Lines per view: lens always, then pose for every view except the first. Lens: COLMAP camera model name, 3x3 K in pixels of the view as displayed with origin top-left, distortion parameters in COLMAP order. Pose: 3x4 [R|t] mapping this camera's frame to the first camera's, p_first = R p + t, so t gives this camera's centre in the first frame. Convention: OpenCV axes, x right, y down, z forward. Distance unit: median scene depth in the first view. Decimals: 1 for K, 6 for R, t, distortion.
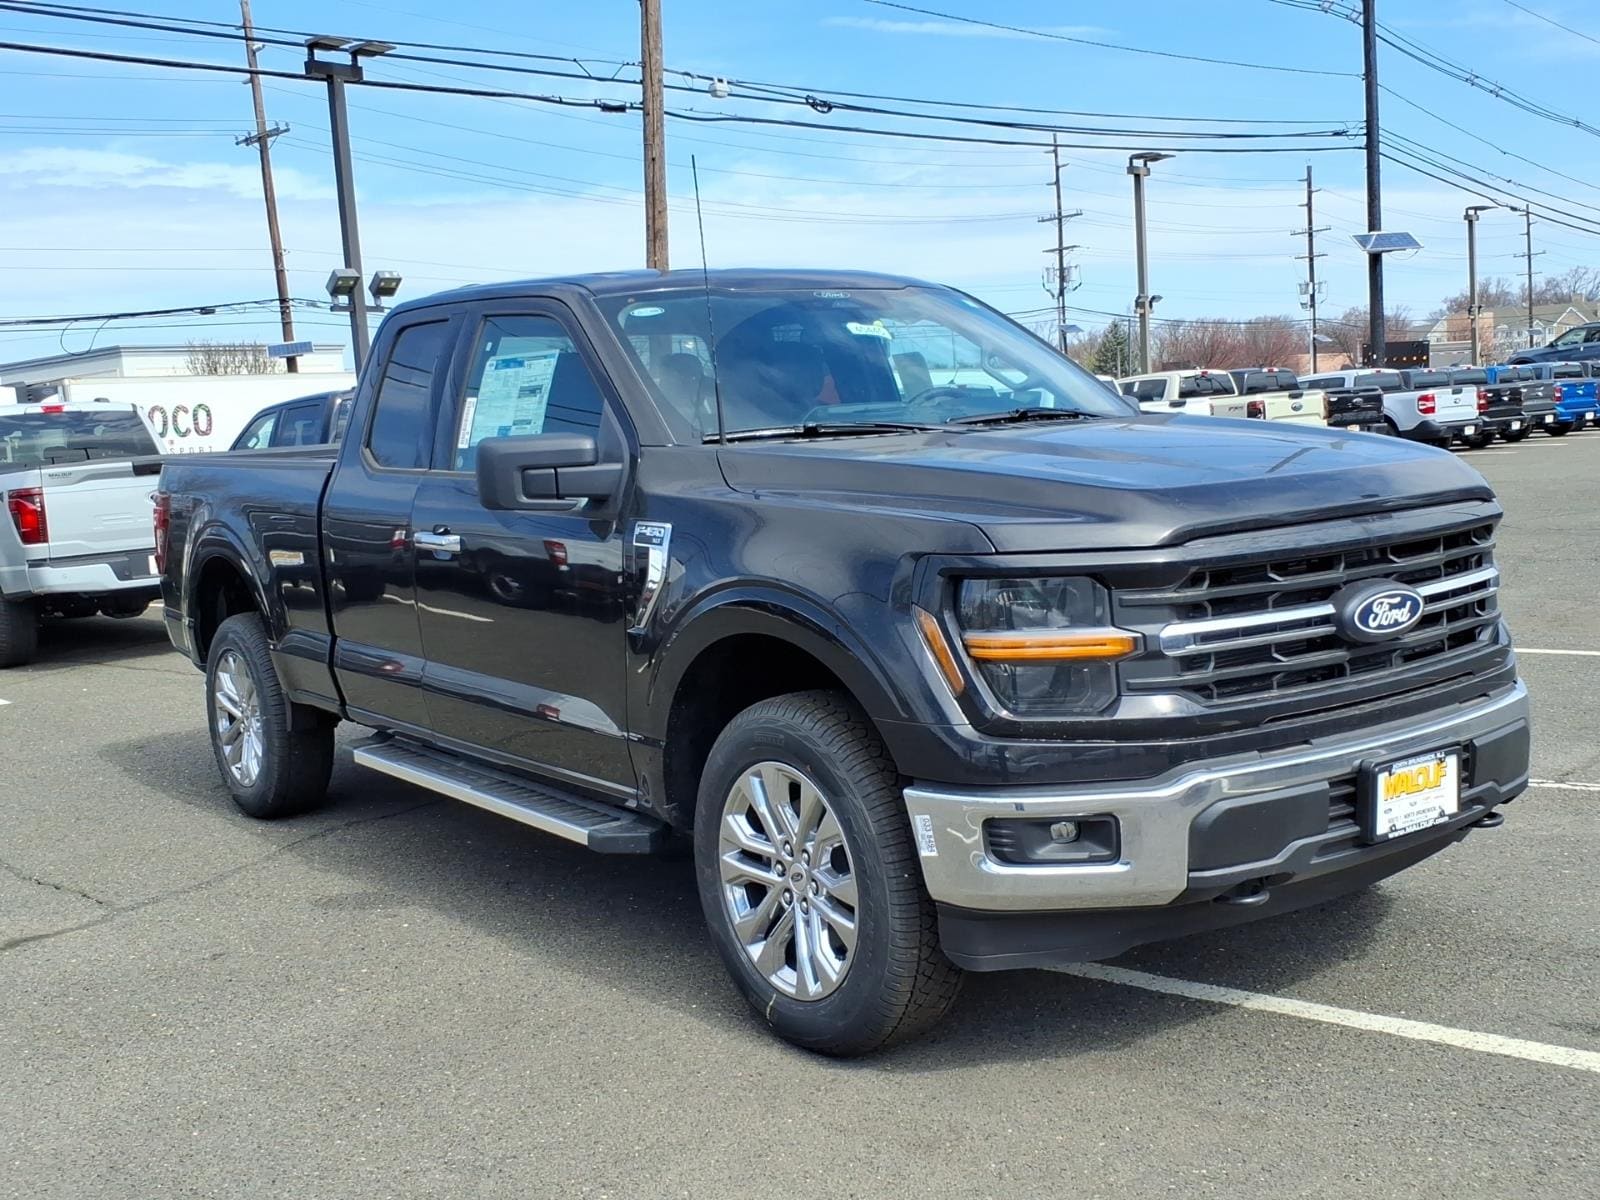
lens RADIAL K [[1916.9, 0, 799.2], [0, 1916.9, 610.0], [0, 0, 1]] dist [0.221148, 0.000000]
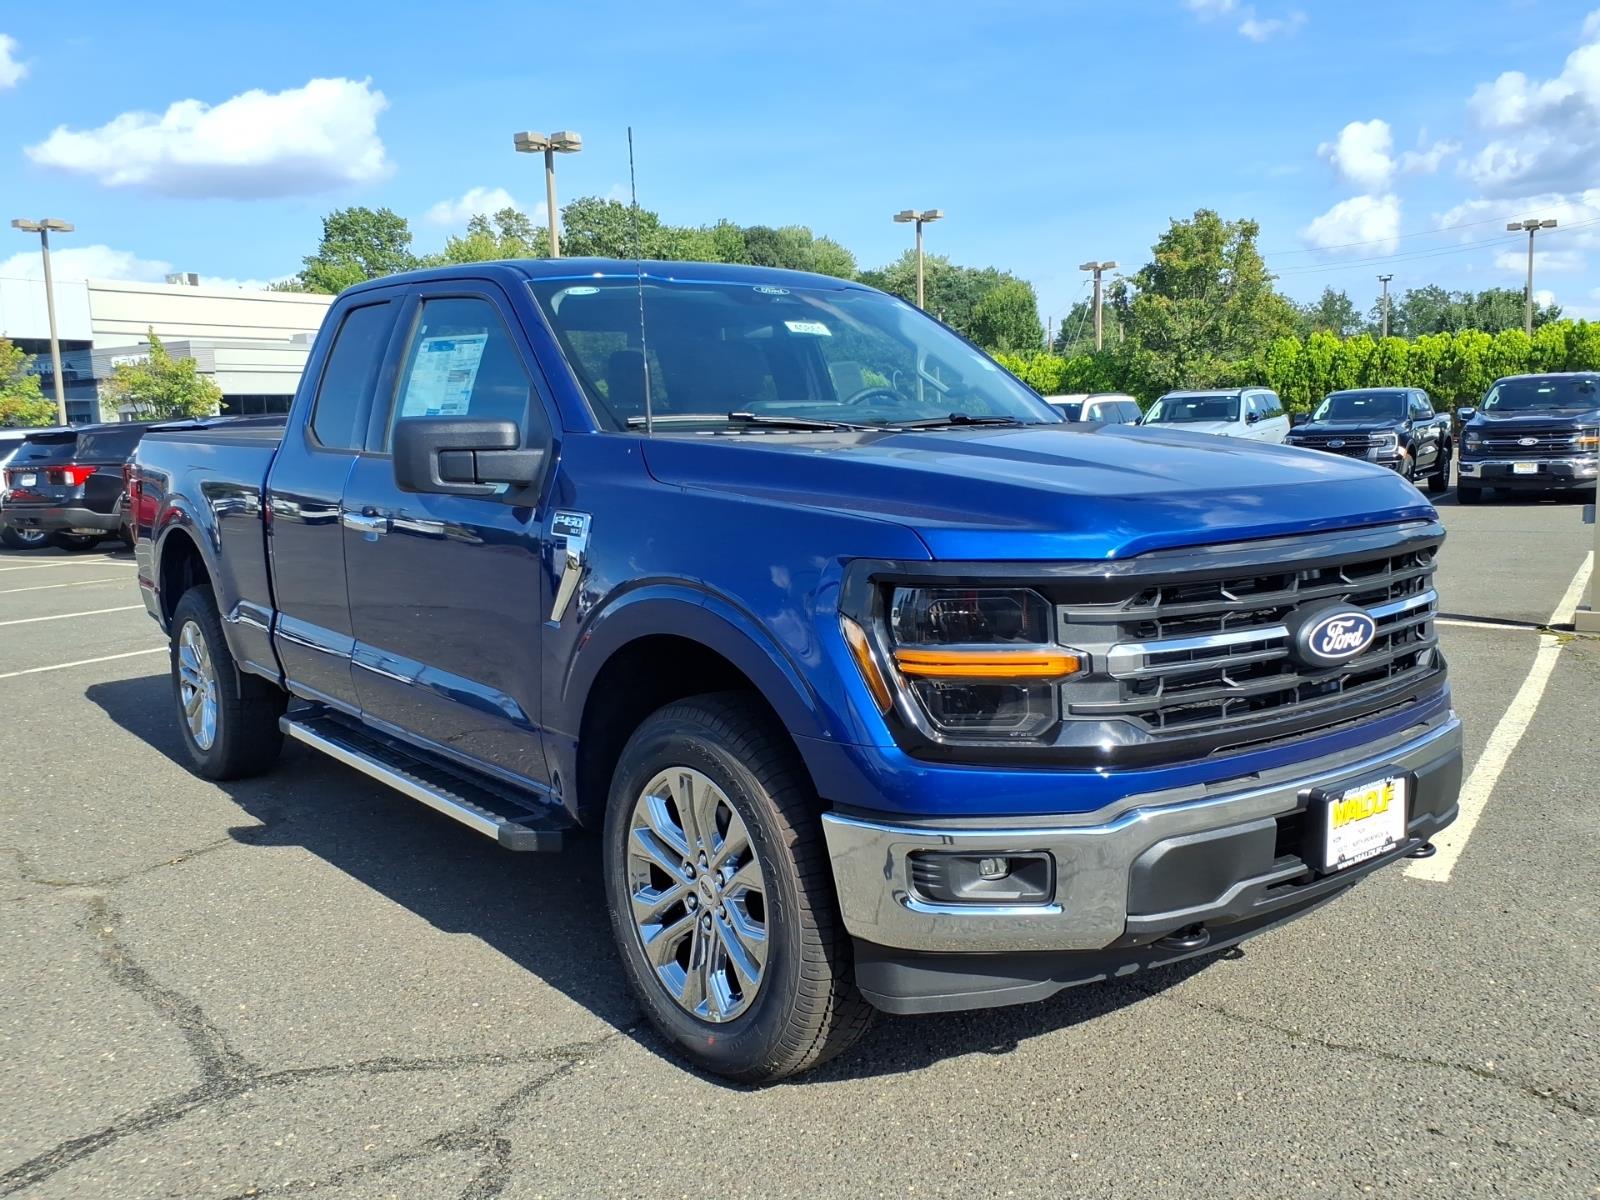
lens RADIAL K [[1616.8, 0, 790.2], [0, 1616.8, 612.2], [0, 0, 1]] dist [0.105540, 0.000000]
pose [[0.999131, 0.034125, 0.023931, 0.016703], [-0.034481, 0.999298, 0.014631, -0.012752], [-0.023415, -0.015443, 0.999607, 0.218452]]
